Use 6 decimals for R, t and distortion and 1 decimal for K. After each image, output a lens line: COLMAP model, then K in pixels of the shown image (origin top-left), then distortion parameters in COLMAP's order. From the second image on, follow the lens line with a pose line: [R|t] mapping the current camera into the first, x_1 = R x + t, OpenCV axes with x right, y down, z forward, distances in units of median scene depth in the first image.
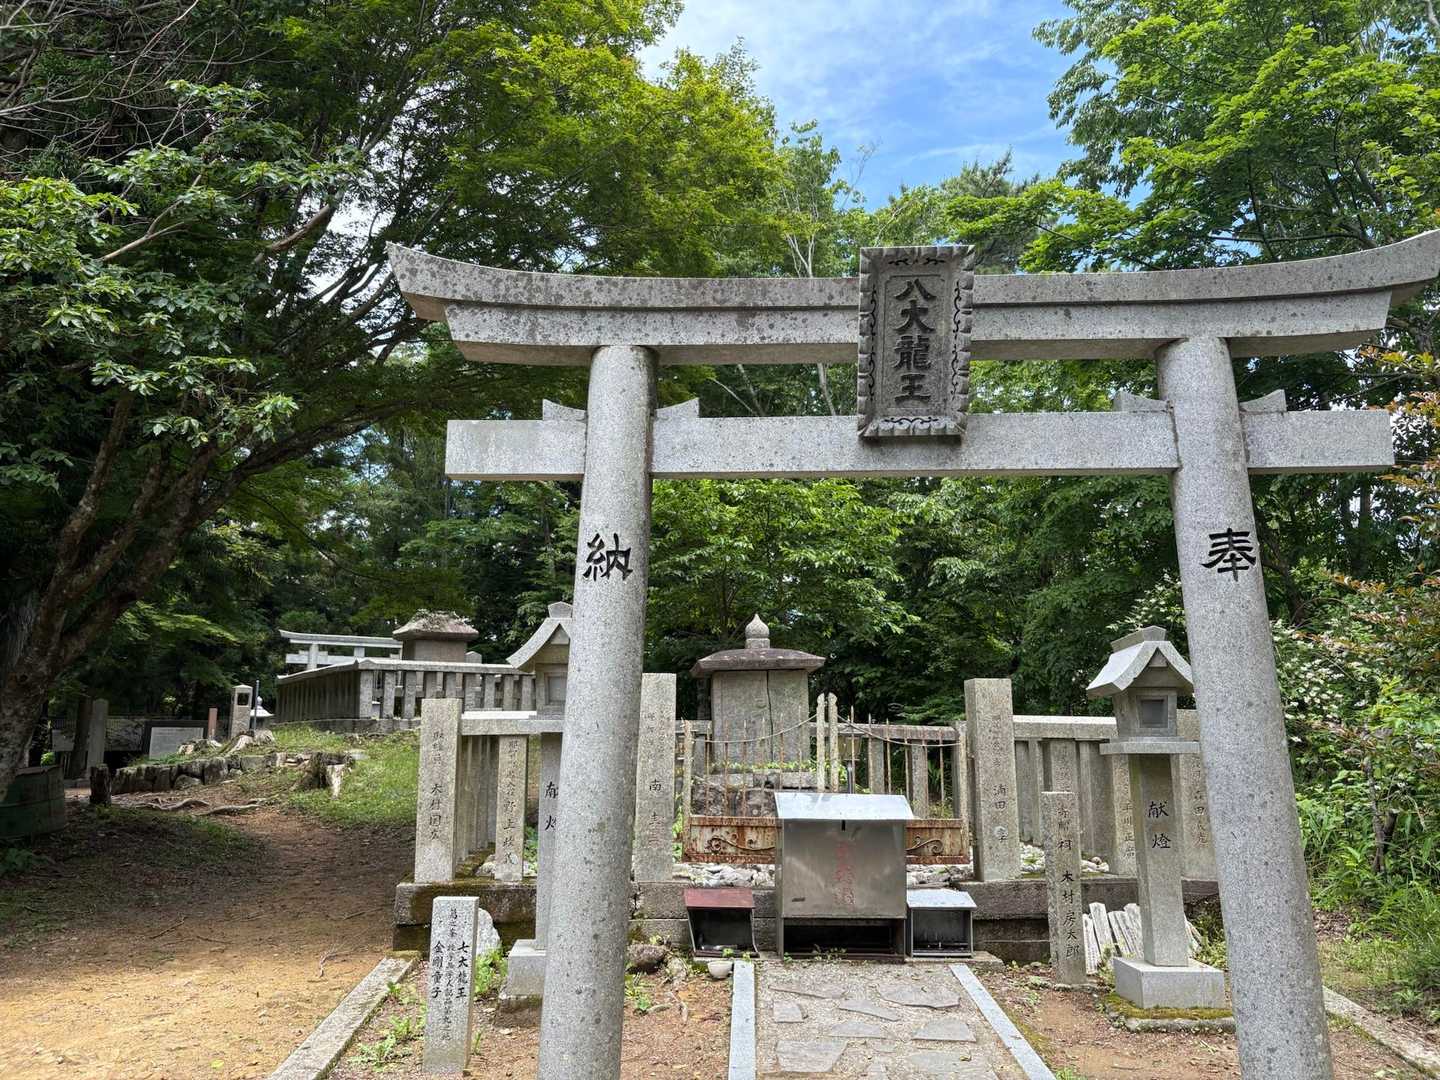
lens RADIAL K [[2119.8, 0, 720.0], [0, 2119.8, 540.0], [0, 0, 1]] dist [0.217022, -0.013039]
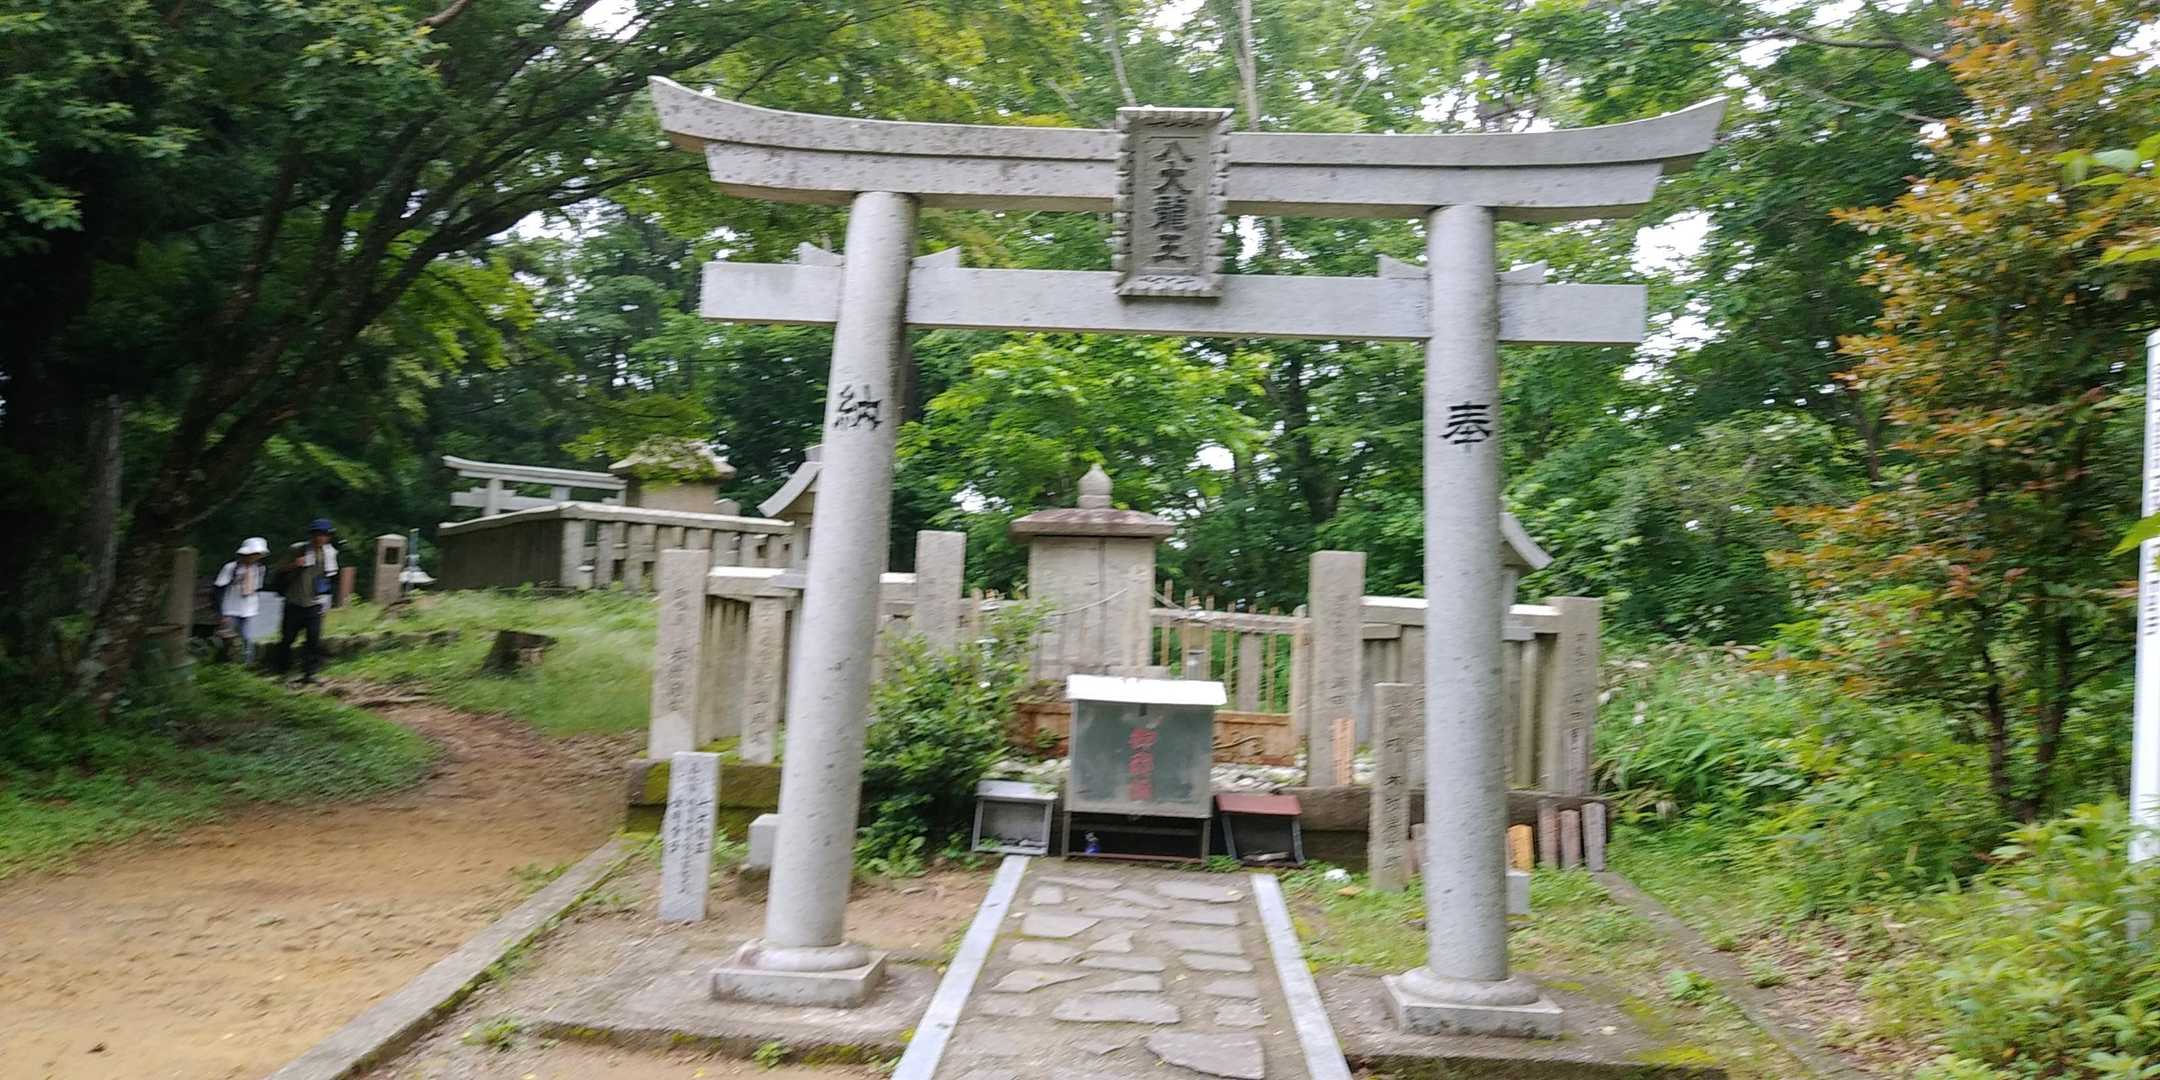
lens RADIAL K [[4933.4, 0, 1080.0], [0, 4933.4, 540.0], [0, 0, 1]] dist [-0.342361, -0.107532]
pose [[0.998351, 0.036989, -0.043909, 0.148918], [-0.034469, 0.997790, 0.056813, -0.062027], [0.045913, -0.055206, 0.997419, -1.262374]]
